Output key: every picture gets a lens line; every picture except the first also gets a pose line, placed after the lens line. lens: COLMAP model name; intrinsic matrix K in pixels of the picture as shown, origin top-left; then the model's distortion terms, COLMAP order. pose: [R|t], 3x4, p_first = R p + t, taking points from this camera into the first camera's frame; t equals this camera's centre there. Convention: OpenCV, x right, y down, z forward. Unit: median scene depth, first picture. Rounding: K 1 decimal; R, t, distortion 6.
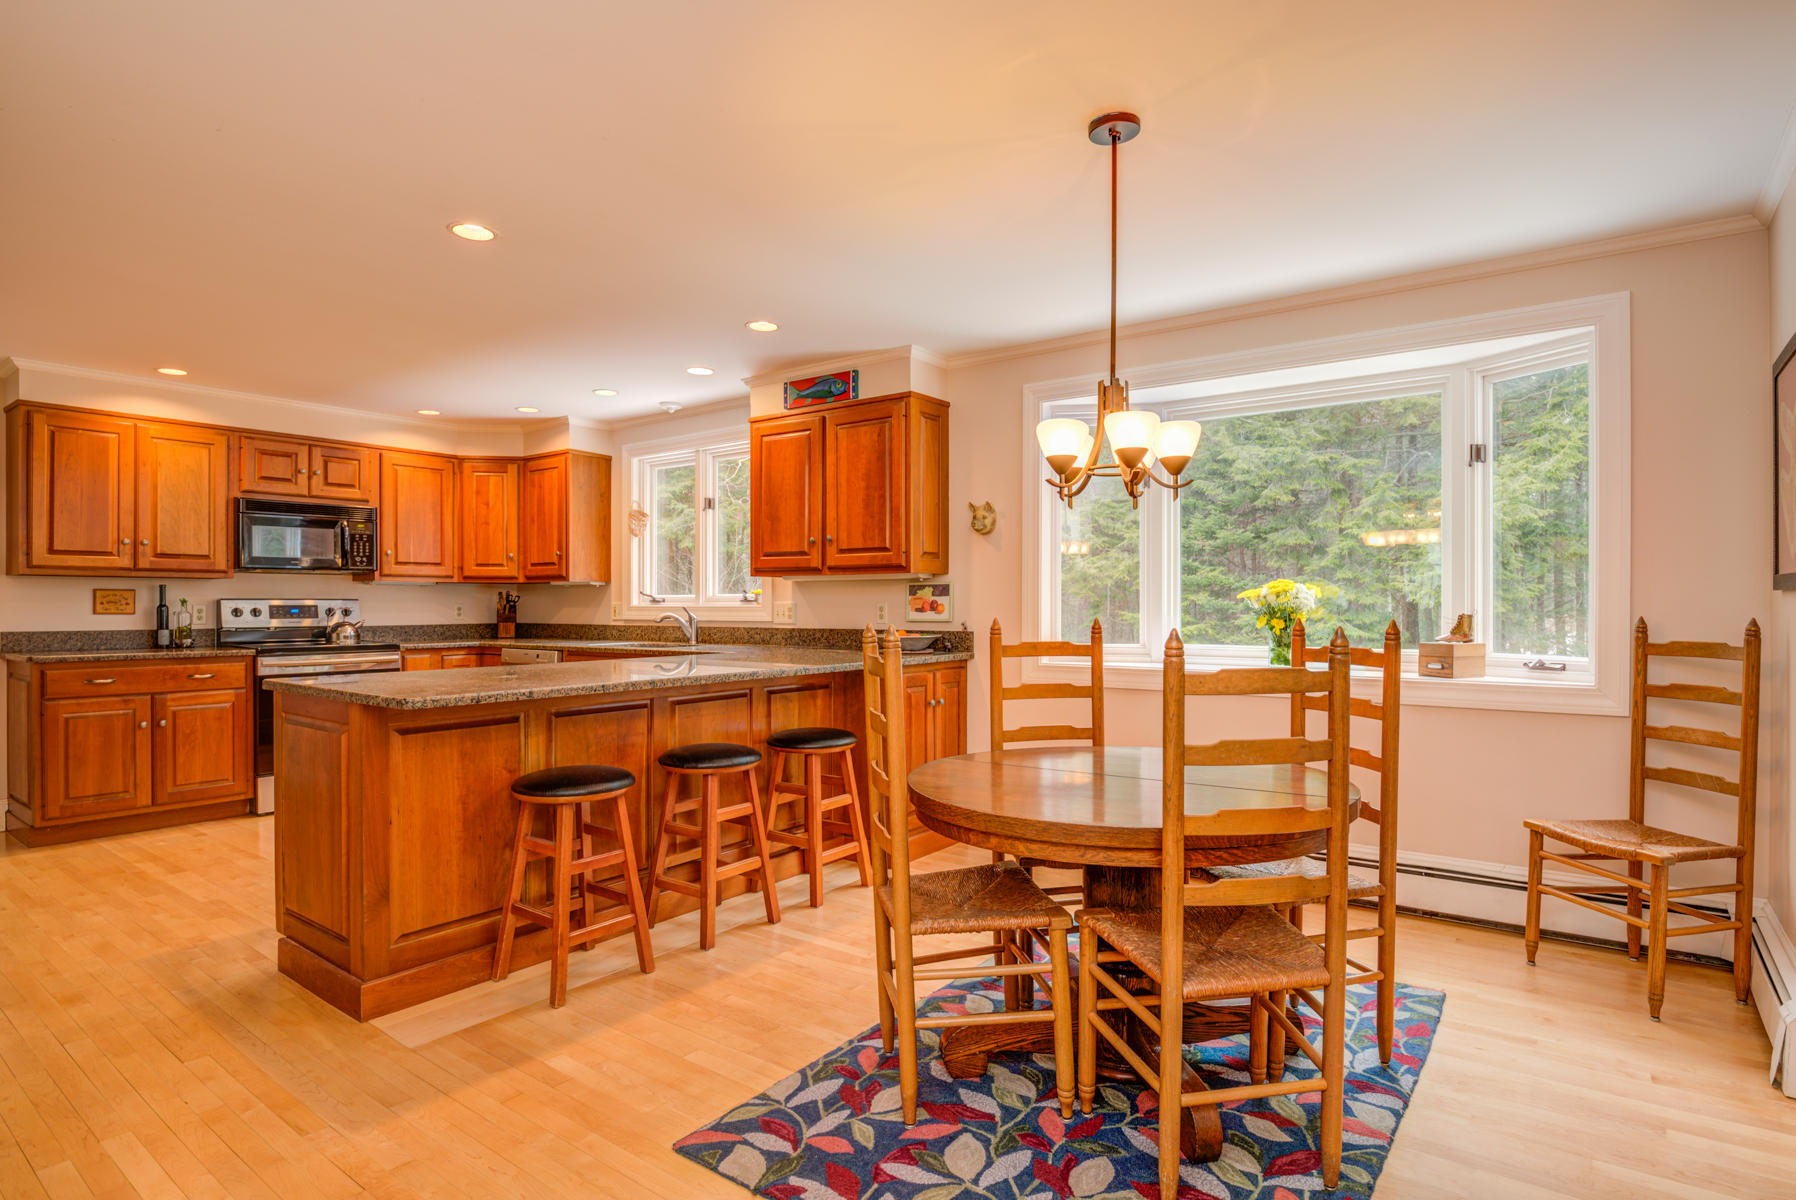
lens RADIAL K [[947.7, 0, 891.1], [0, 947.7, 608.2], [0, 0, 1]] dist [-0.005962, -0.007192]
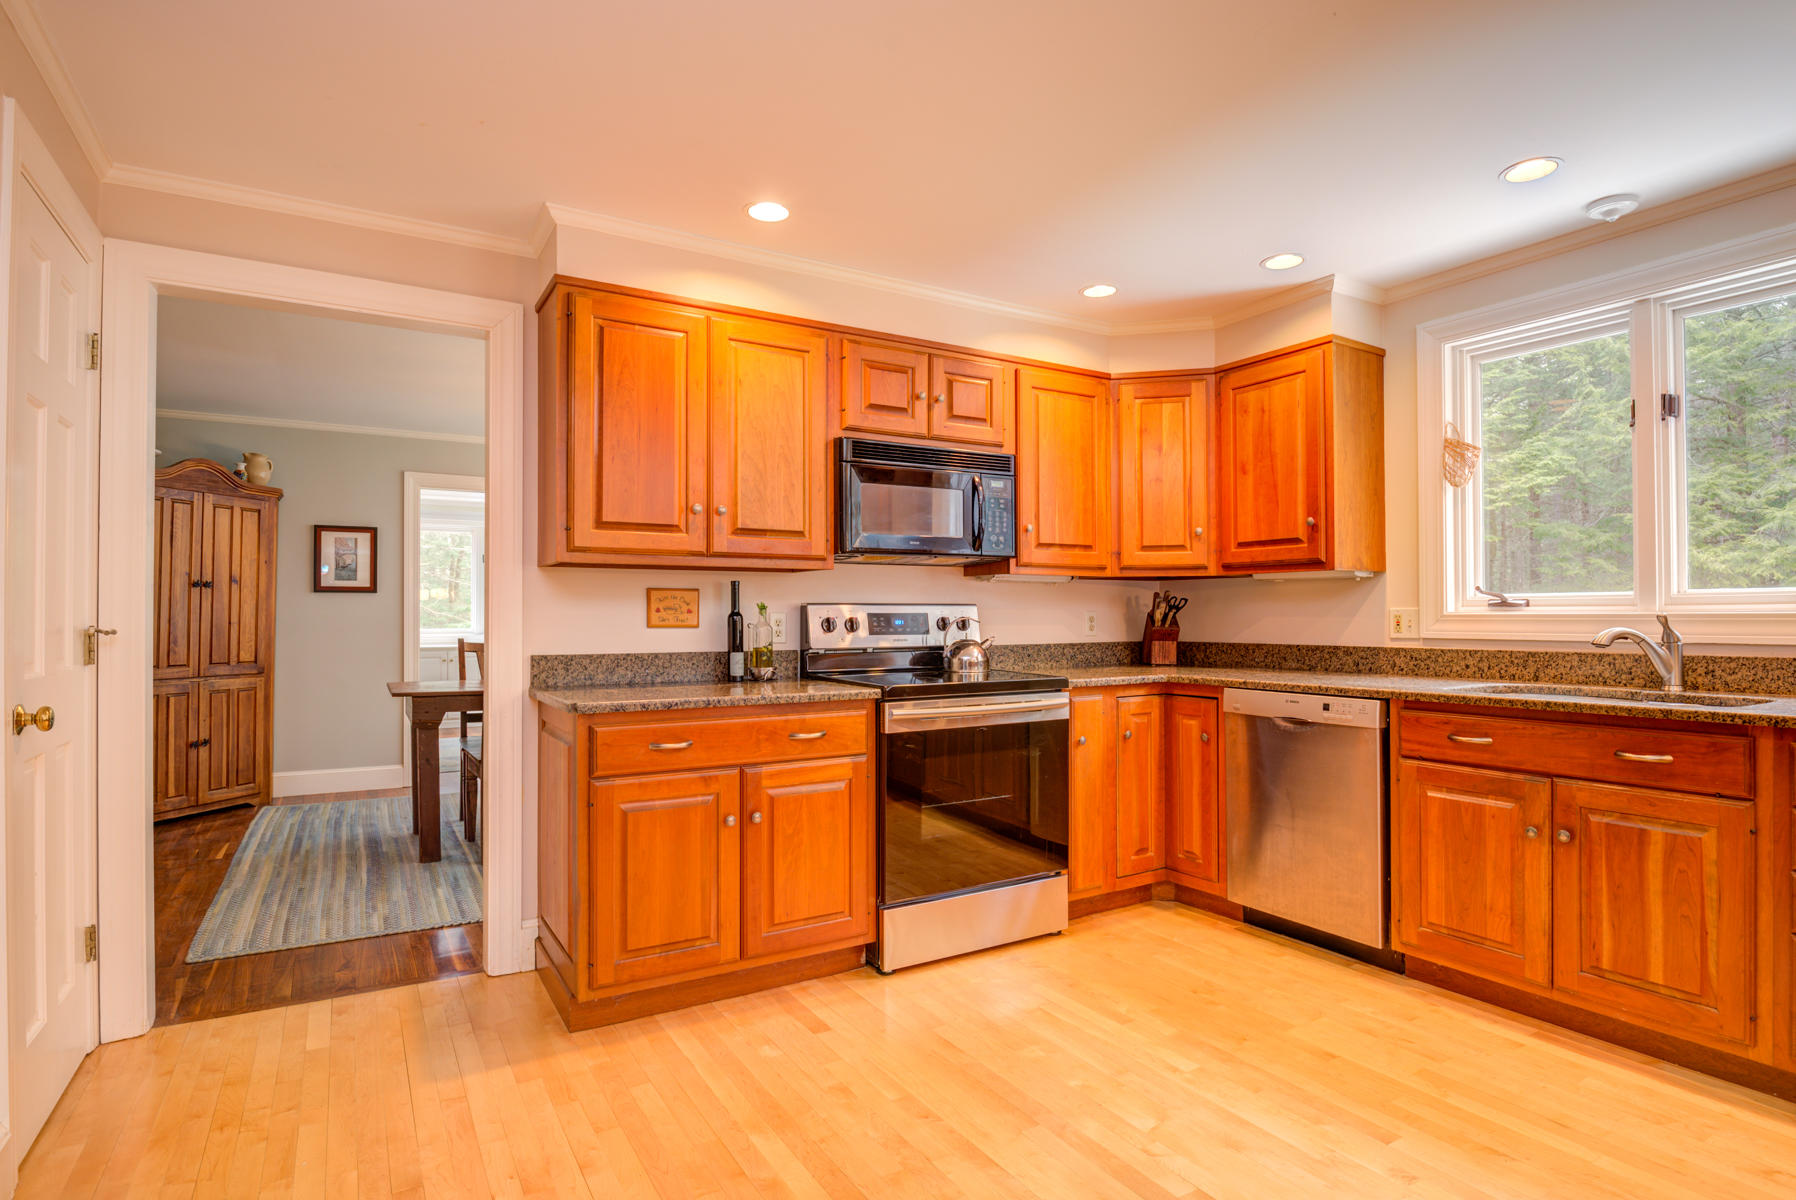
lens RADIAL K [[947.7, 0, 902.3], [0, 947.7, 605.6], [0, 0, 1]] dist [-0.005962, -0.007192]
pose [[0.930170, -0.005546, -0.367086, -0.426181], [0.000876, 0.999917, -0.012888, -0.000141], [0.367127, 0.011667, 0.930098, 0.439748]]
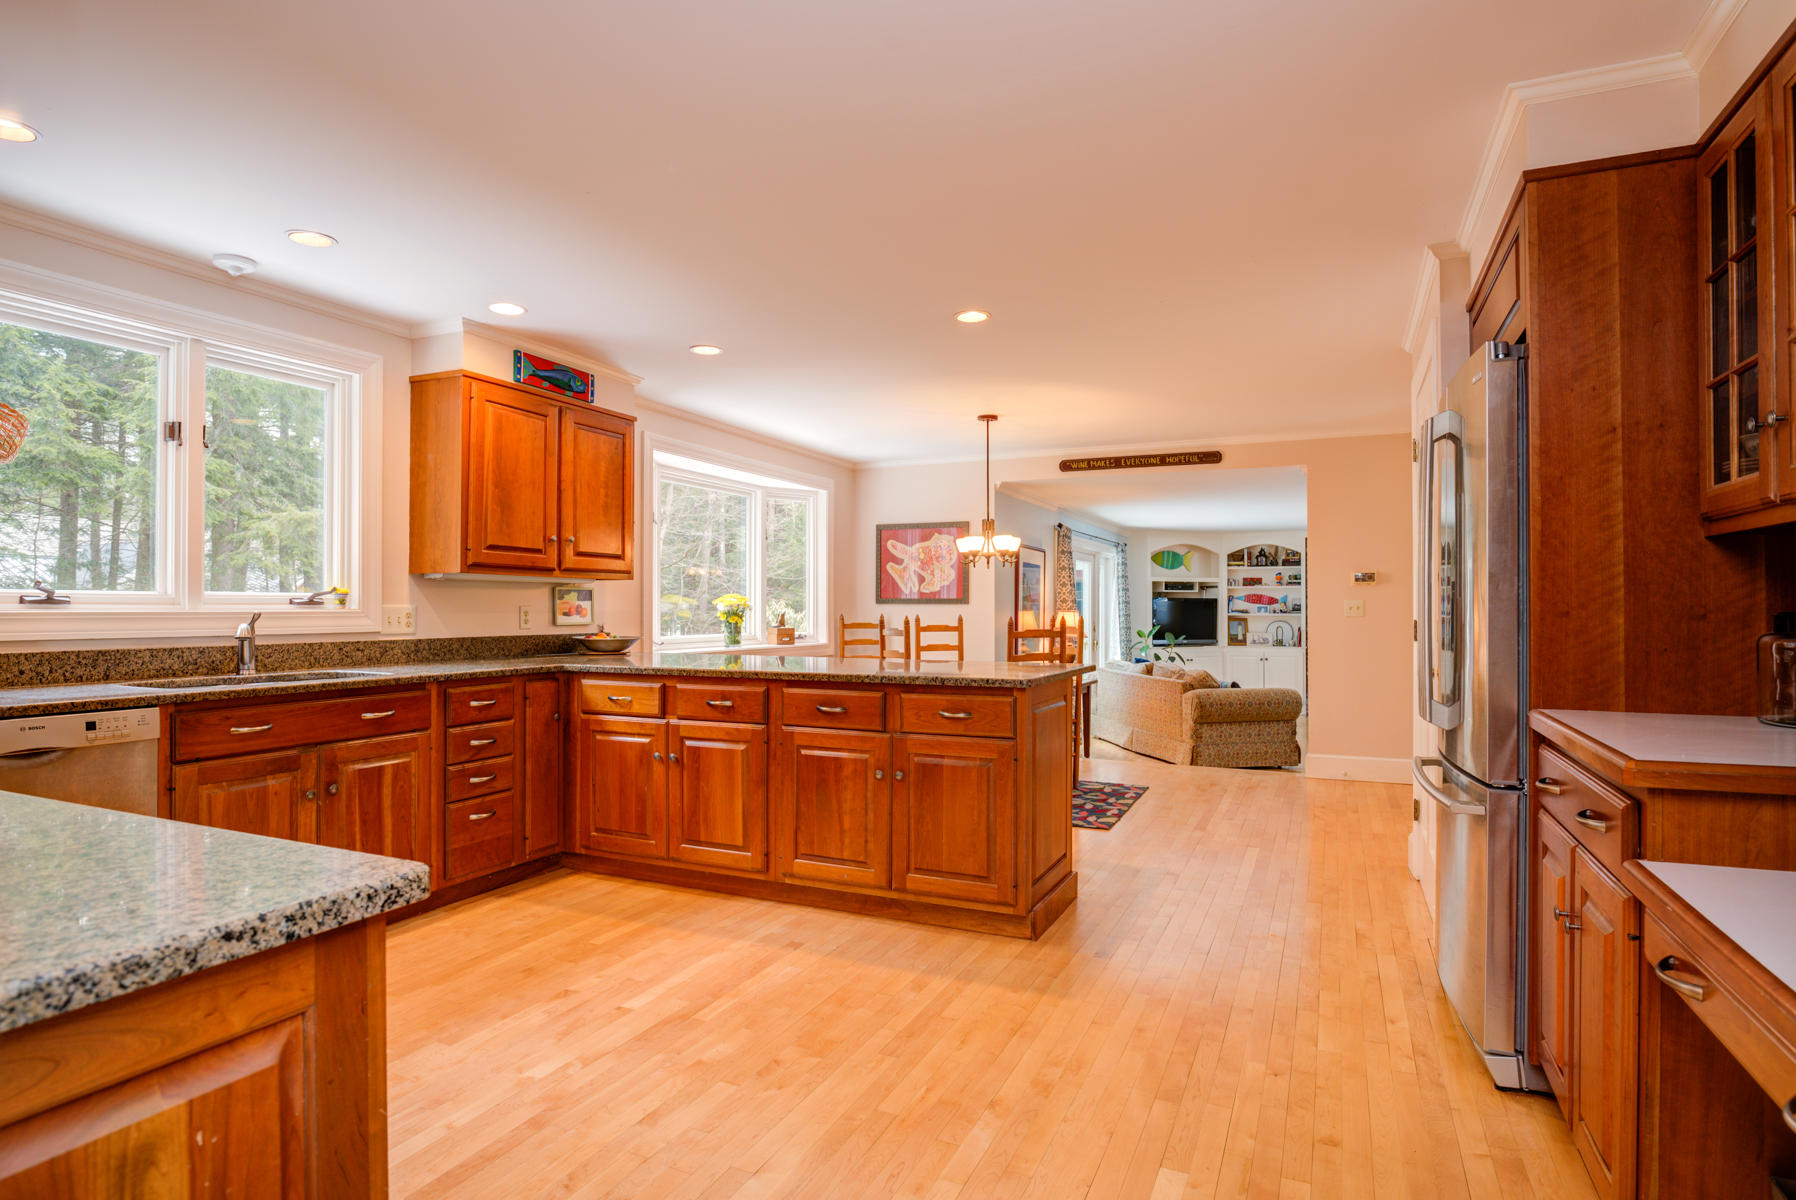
lens RADIAL K [[947.7, 0, 896.2], [0, 947.7, 603.5], [0, 0, 1]] dist [-0.005962, -0.007192]
pose [[-0.207062, 0.005653, 0.978312, -0.954458], [0.003517, 0.999981, -0.005034, -0.002802], [-0.978322, 0.002399, -0.207078, 0.785845]]
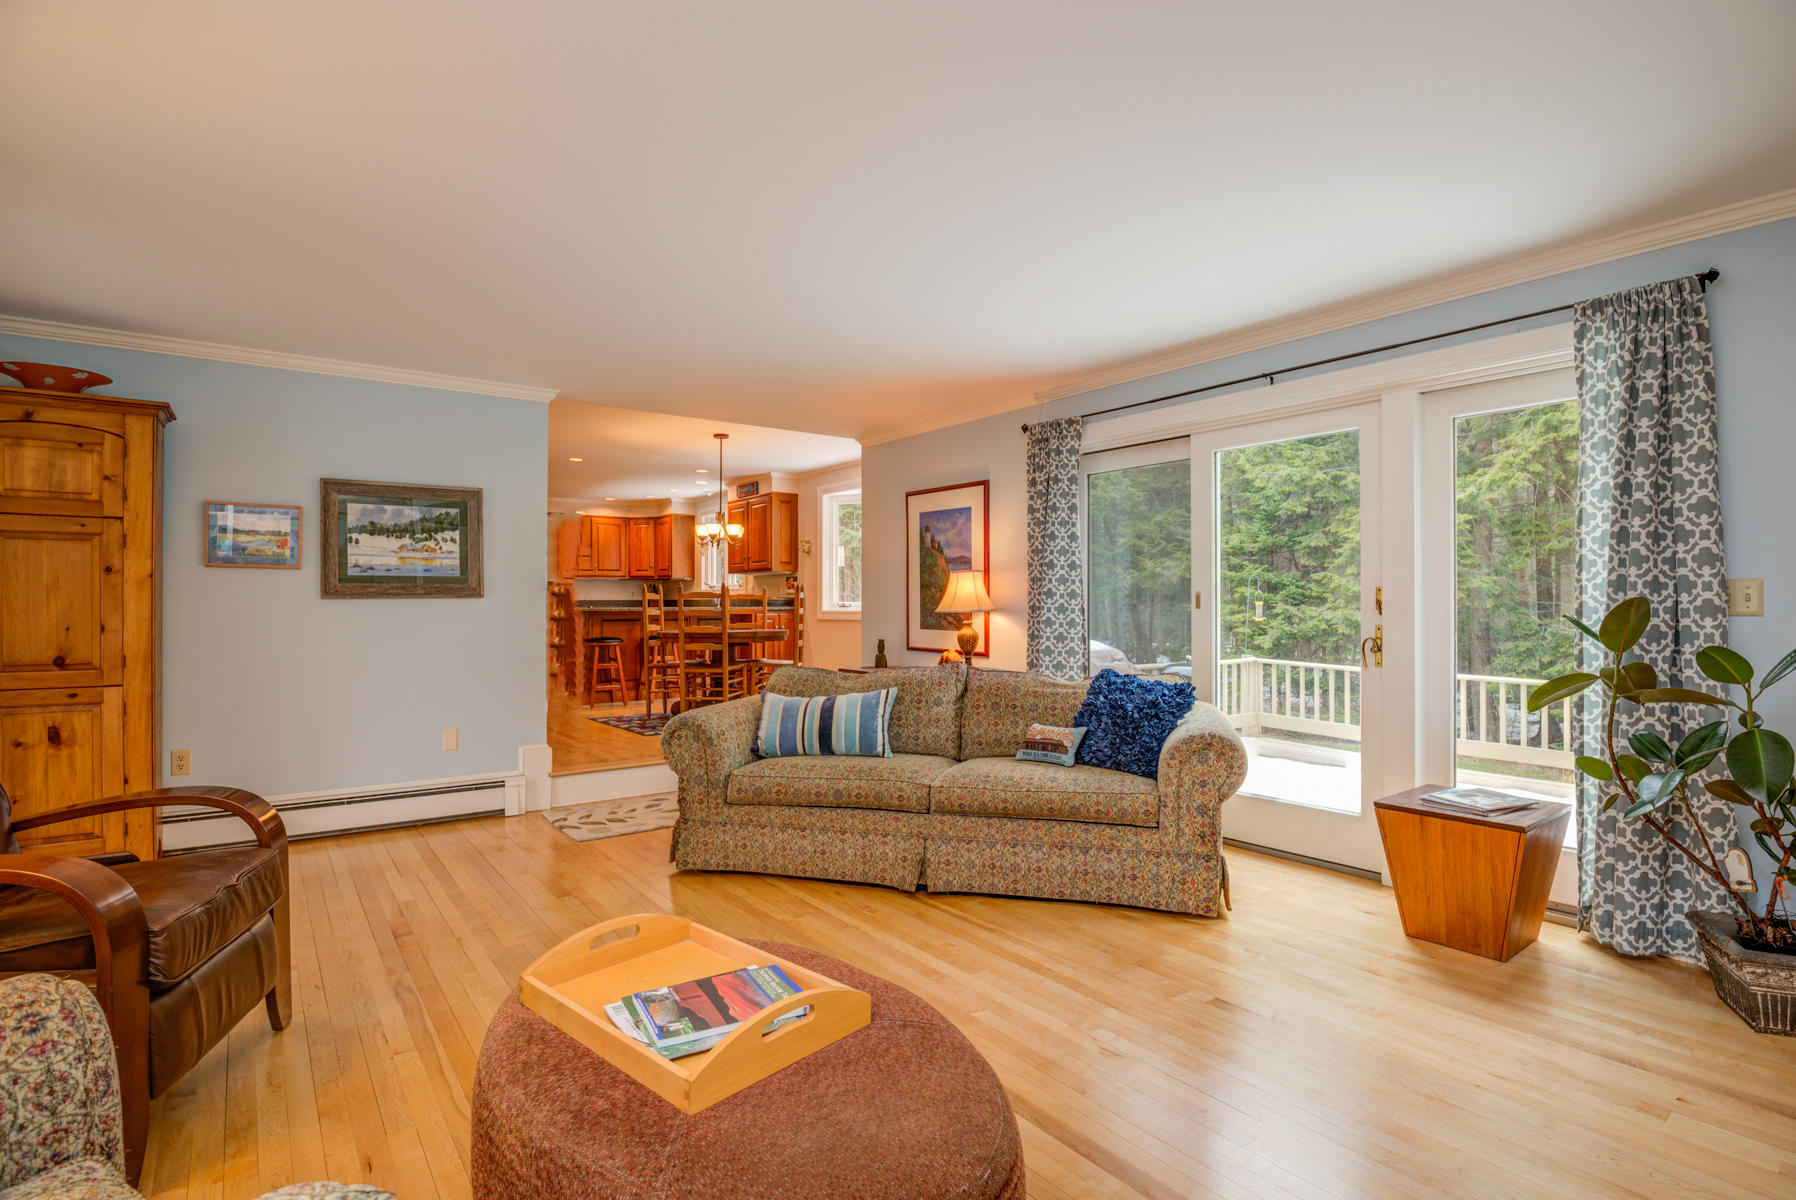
lens RADIAL K [[882.7, 0, 899.9], [0, 882.7, 600.0], [0, 0, 1]] dist [-0.020748, -0.002185]
pose [[0.963665, -0.005100, -0.267065, 0.741370], [0.002034, 0.999929, -0.011754, 0.049733], [0.267106, 0.010784, 0.963607, -0.813664]]
